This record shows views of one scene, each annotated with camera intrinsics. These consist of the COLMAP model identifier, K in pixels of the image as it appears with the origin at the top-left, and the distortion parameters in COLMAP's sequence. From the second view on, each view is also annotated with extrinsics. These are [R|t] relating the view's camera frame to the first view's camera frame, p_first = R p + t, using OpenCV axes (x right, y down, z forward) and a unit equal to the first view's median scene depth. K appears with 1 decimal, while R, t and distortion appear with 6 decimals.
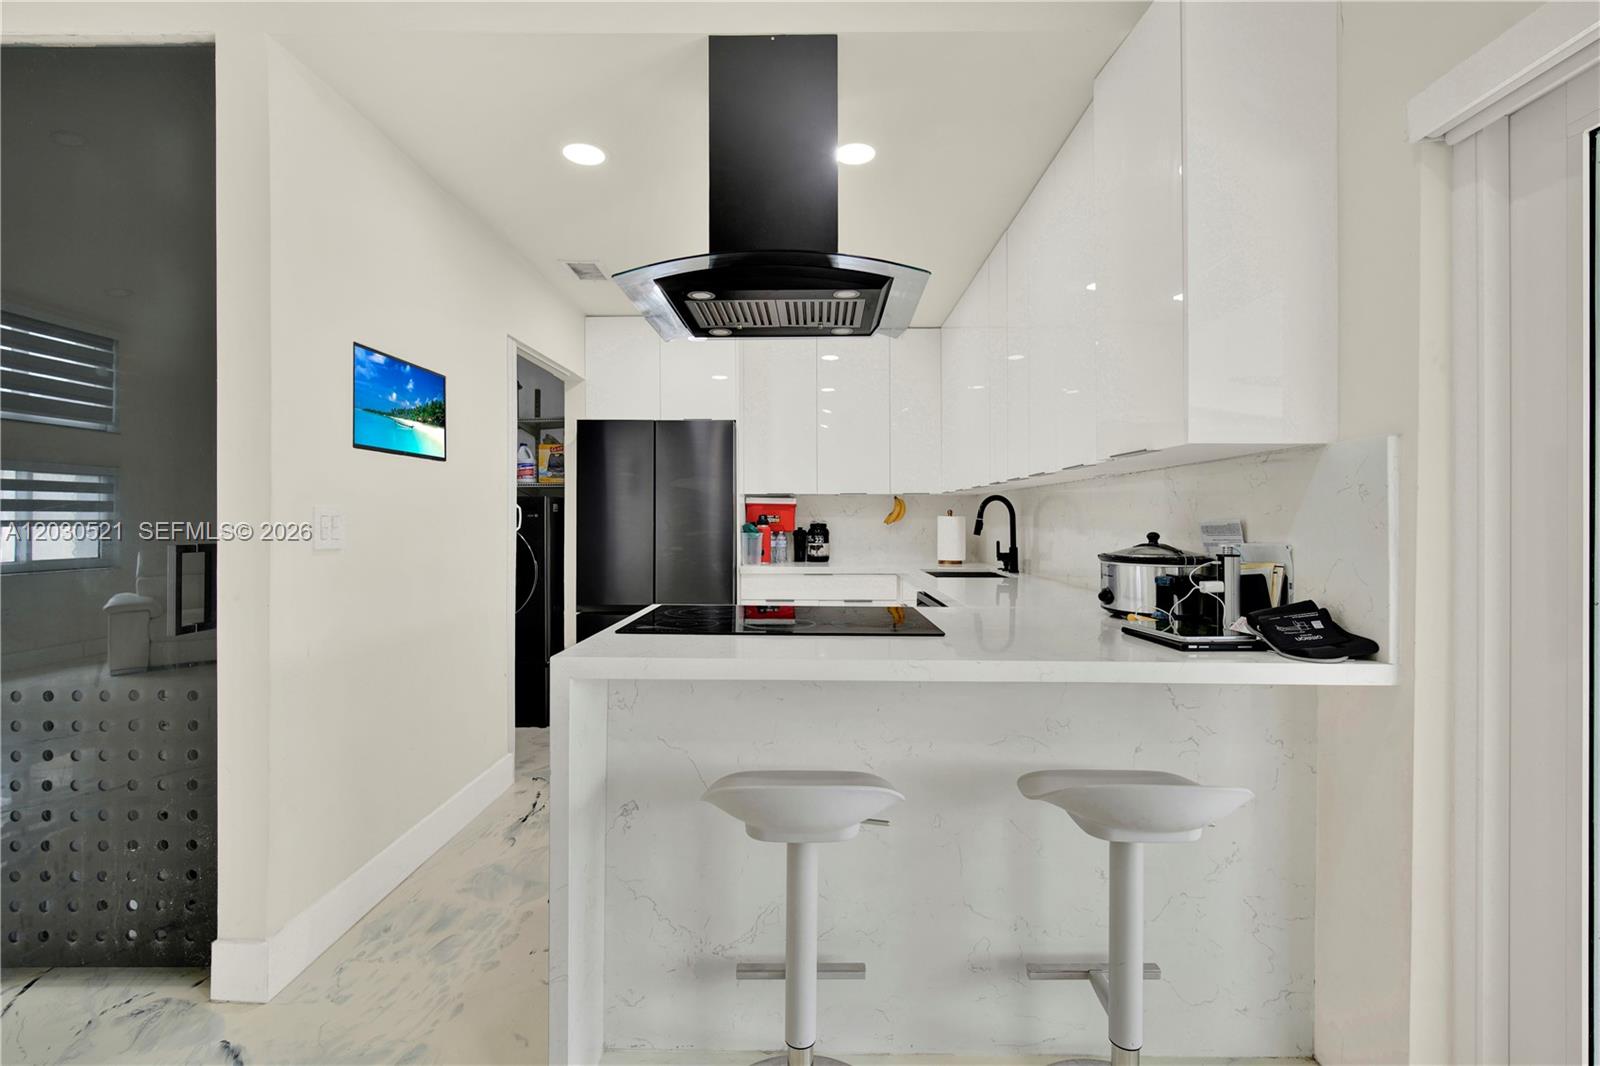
lens RADIAL K [[749.2, 0, 805.4], [0, 749.2, 513.3], [0, 0, 1]] dist [0.001365, 0.000157]
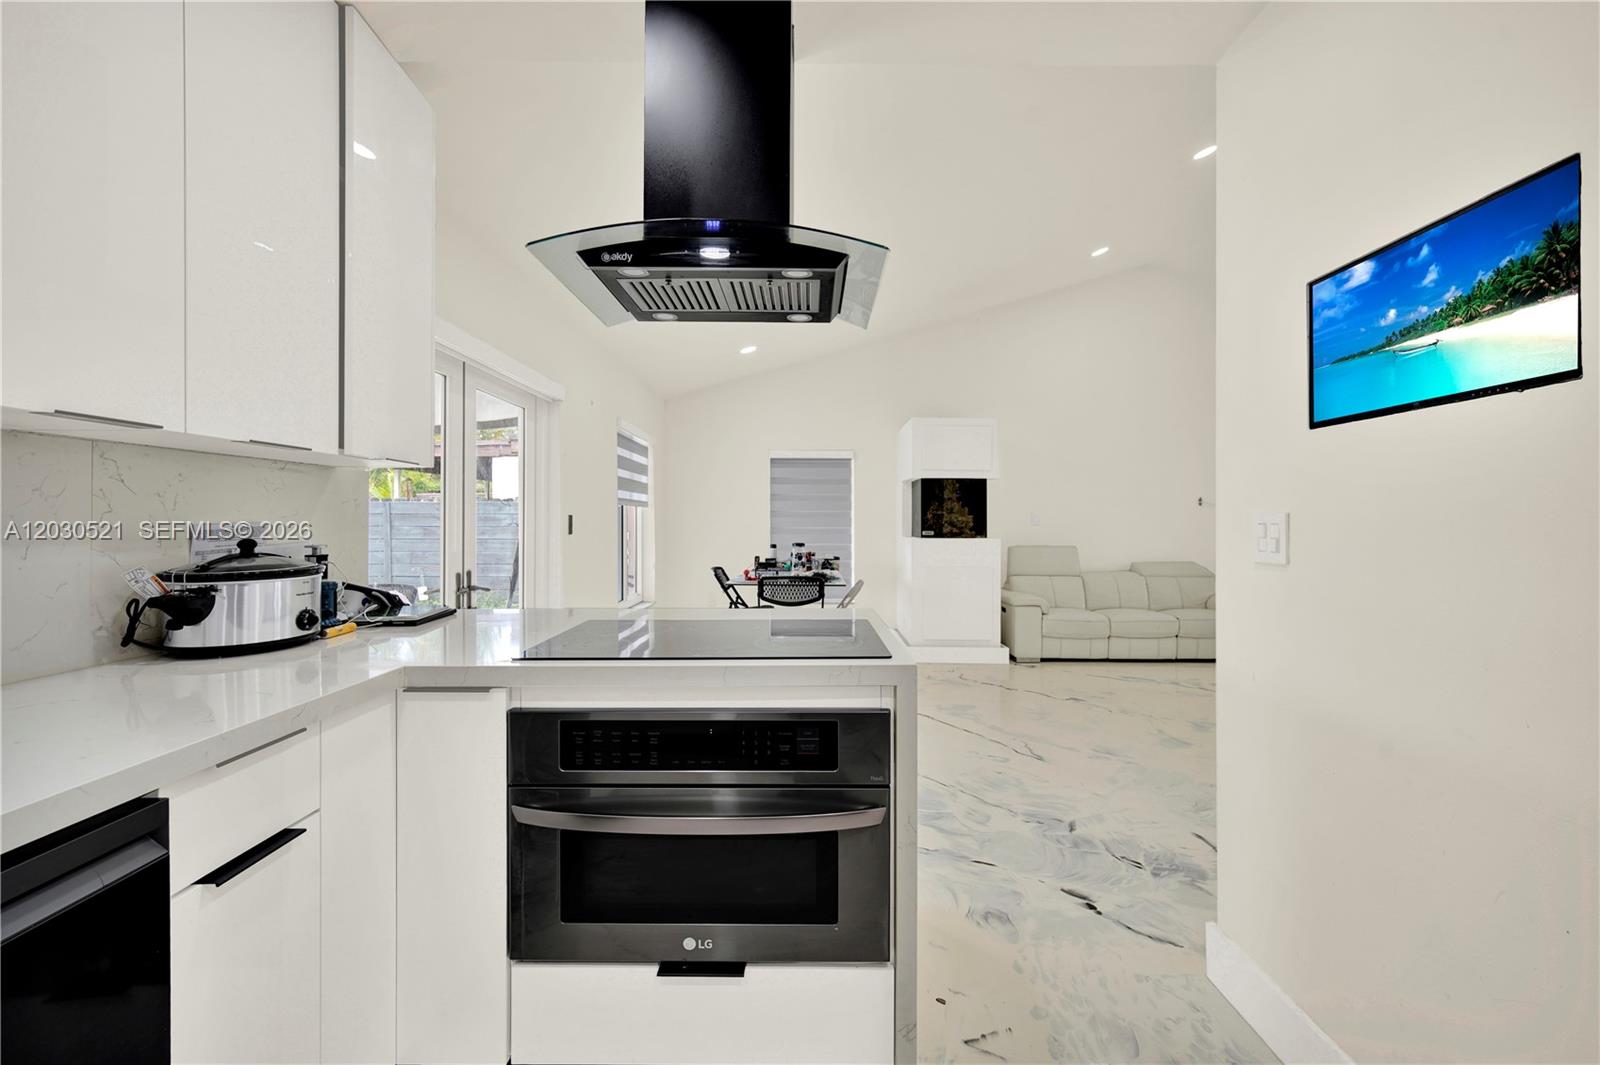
lens RADIAL K [[726.9, 0, 858.7], [0, 726.9, 519.6], [0, 0, 1]] dist [0.012989, 0.000334]
pose [[-0.995213, -0.004783, -0.097610, -0.106643], [-0.004630, 0.999988, -0.001796, 0.002937], [0.097618, -0.001335, -0.995223, 1.813780]]
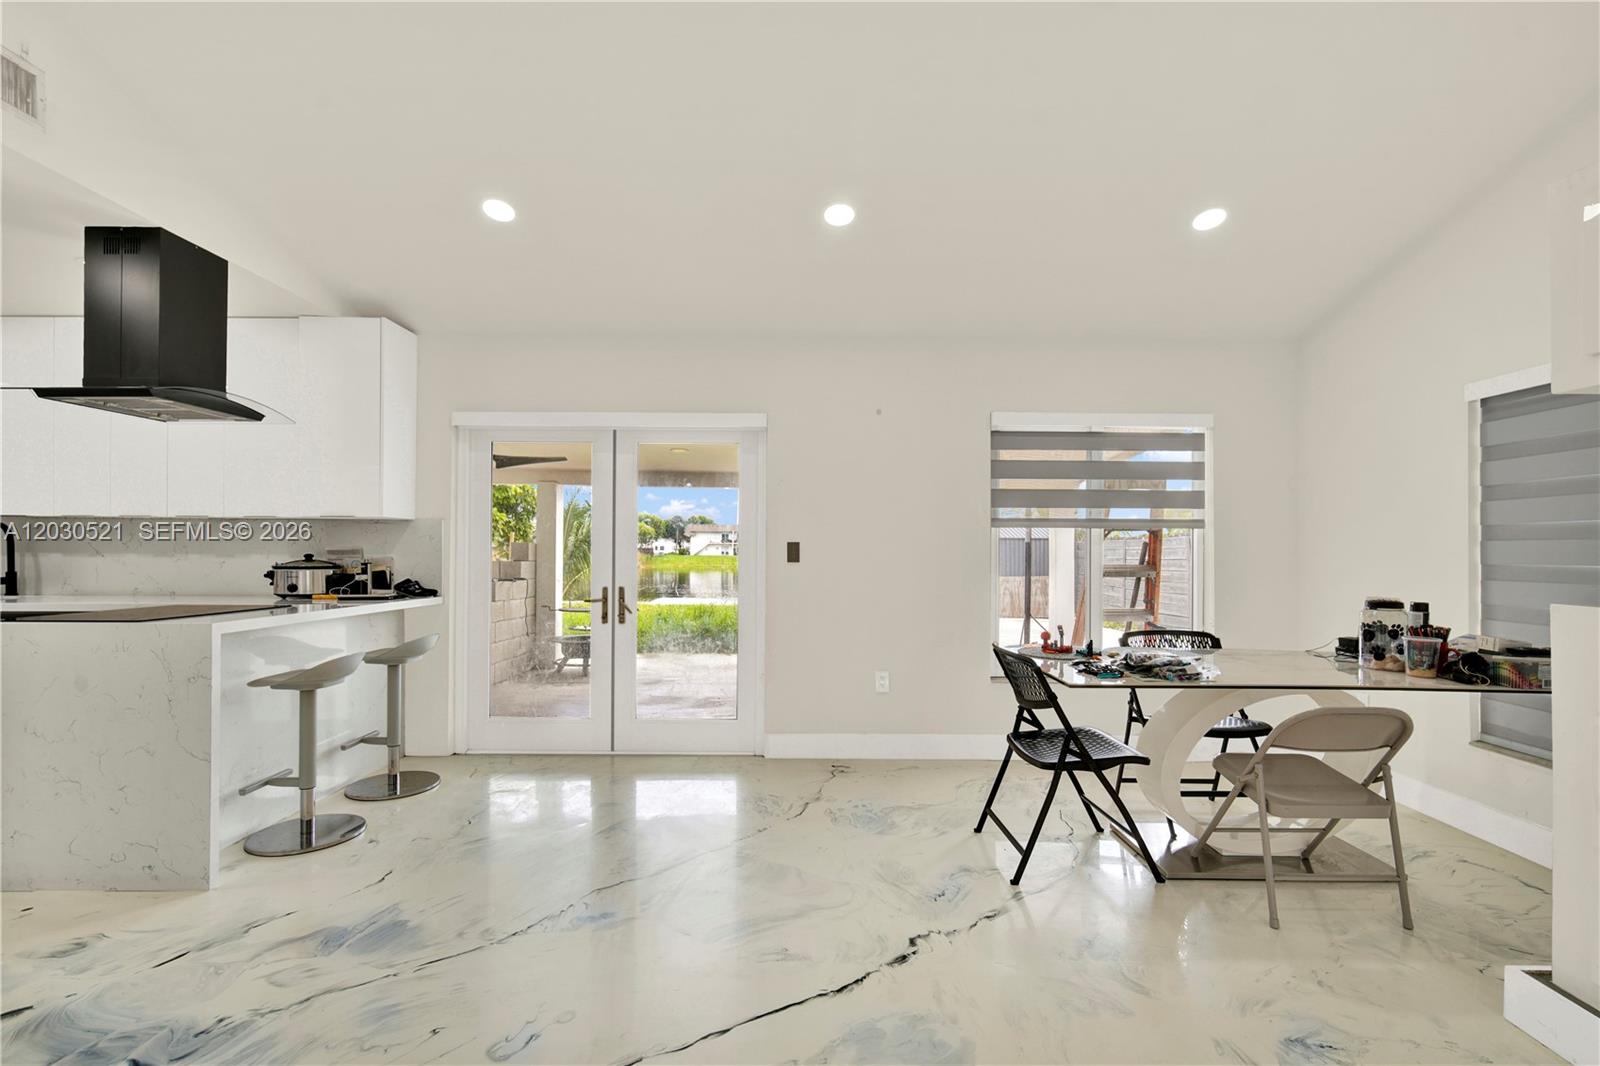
lens RADIAL K [[729.1, 0, 802.3], [0, 729.1, 558.8], [0, 0, 1]] dist [-0.001814, -0.000016]
pose [[-0.027280, -0.006909, 0.999604, -1.466589], [-0.002662, 0.999973, 0.006839, 0.019929], [-0.999624, -0.002474, -0.027297, -0.240628]]
